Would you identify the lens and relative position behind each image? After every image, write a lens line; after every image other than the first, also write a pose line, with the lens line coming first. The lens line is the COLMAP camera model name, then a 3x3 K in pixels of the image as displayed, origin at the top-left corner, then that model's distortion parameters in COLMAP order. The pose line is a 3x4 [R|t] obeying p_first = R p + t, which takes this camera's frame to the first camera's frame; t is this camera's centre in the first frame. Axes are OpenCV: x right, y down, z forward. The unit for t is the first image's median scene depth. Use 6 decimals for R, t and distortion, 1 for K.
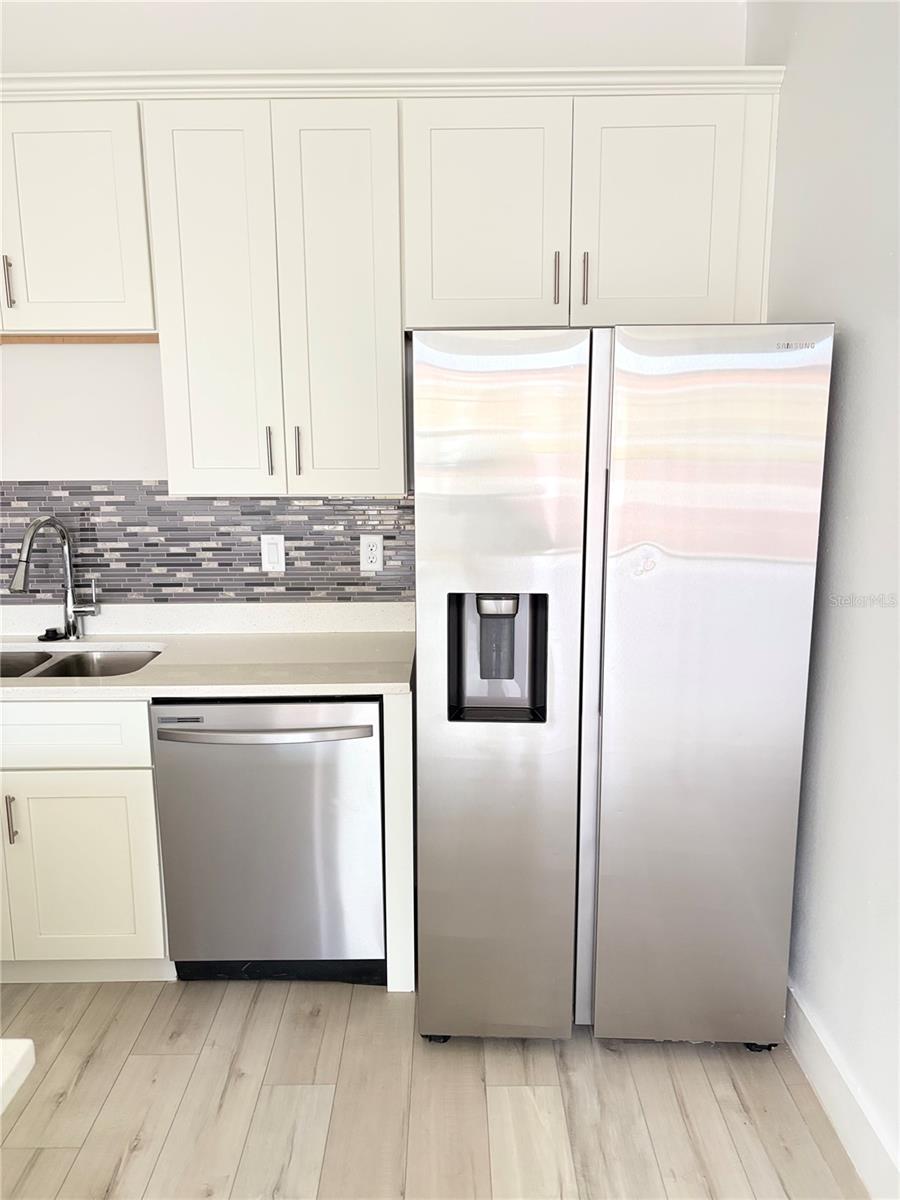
lens RADIAL K [[904.4, 0, 456.3], [0, 904.4, 599.3], [0, 0, 1]] dist [0.045946, -0.054782]
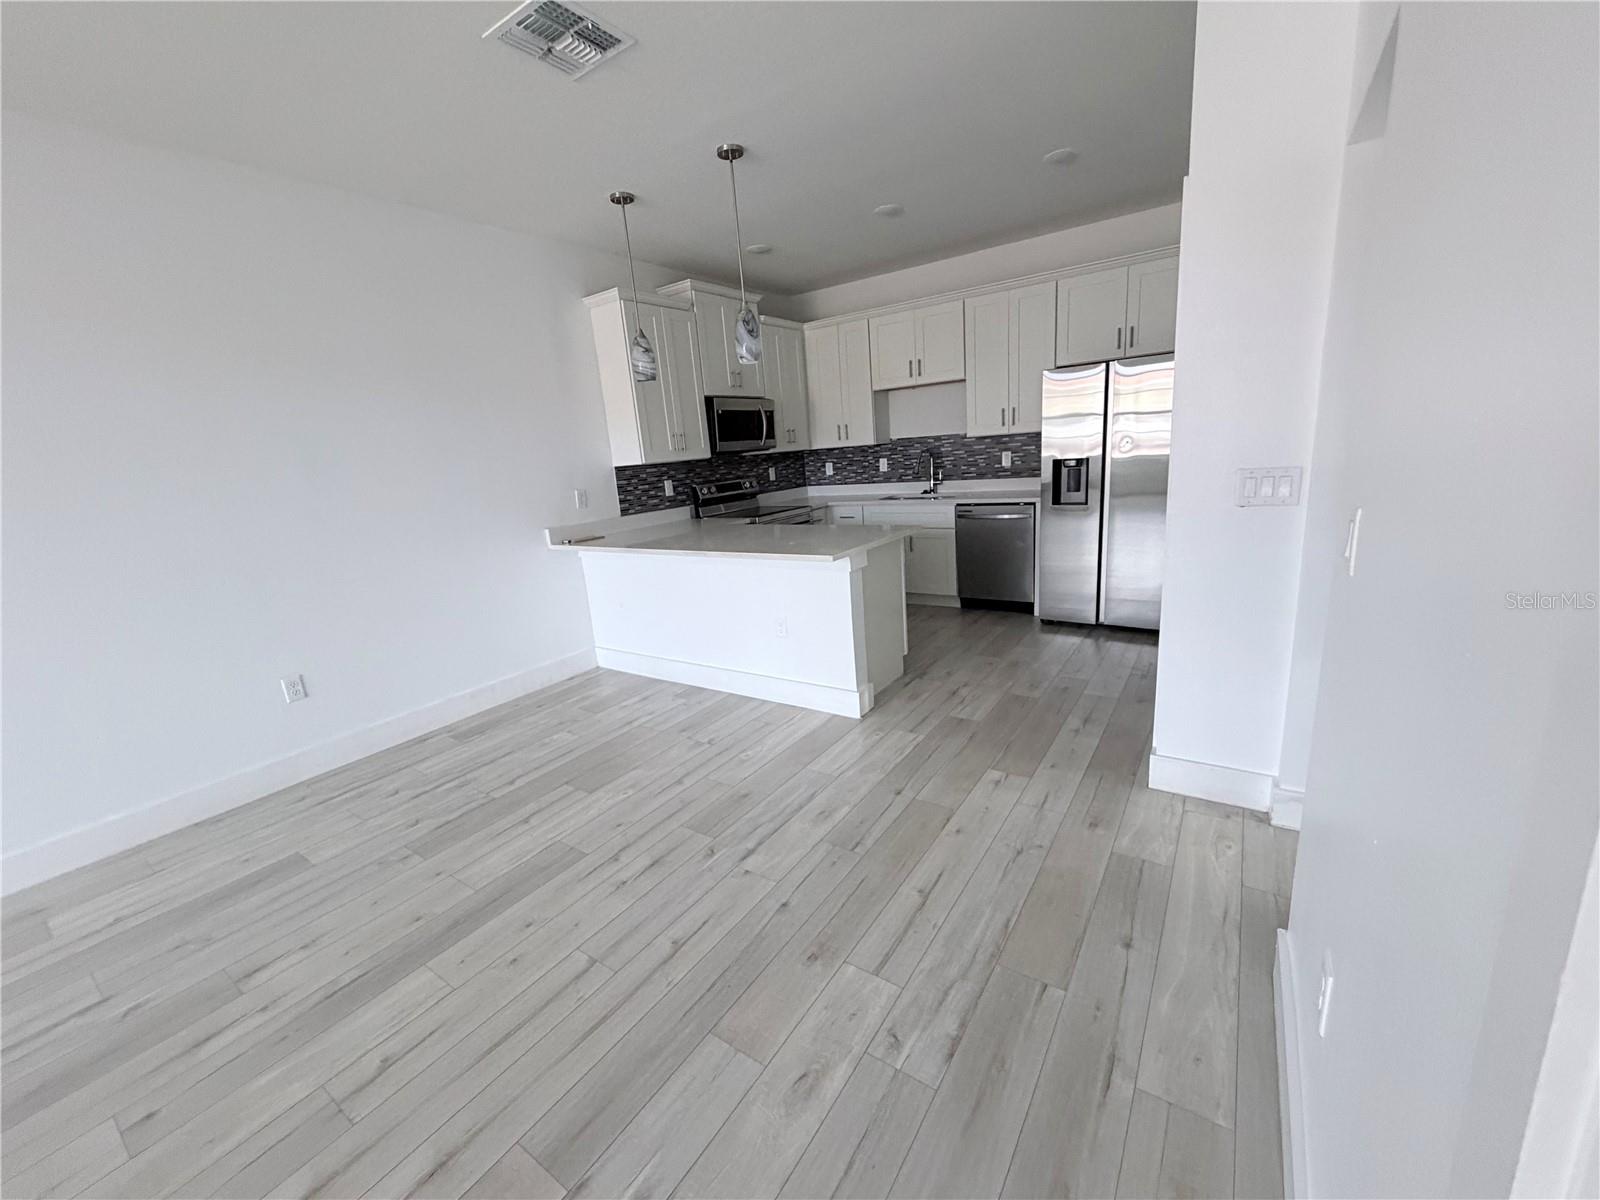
lens RADIAL K [[637.2, 0, 789.8], [0, 637.2, 600.5], [0, 0, 1]] dist [-0.009336, -0.000164]
pose [[0.816338, 0.078328, -0.572239, 0.383395], [-0.030418, 0.995217, 0.092831, 0.213391], [0.576773, -0.058375, 0.814816, -0.906836]]
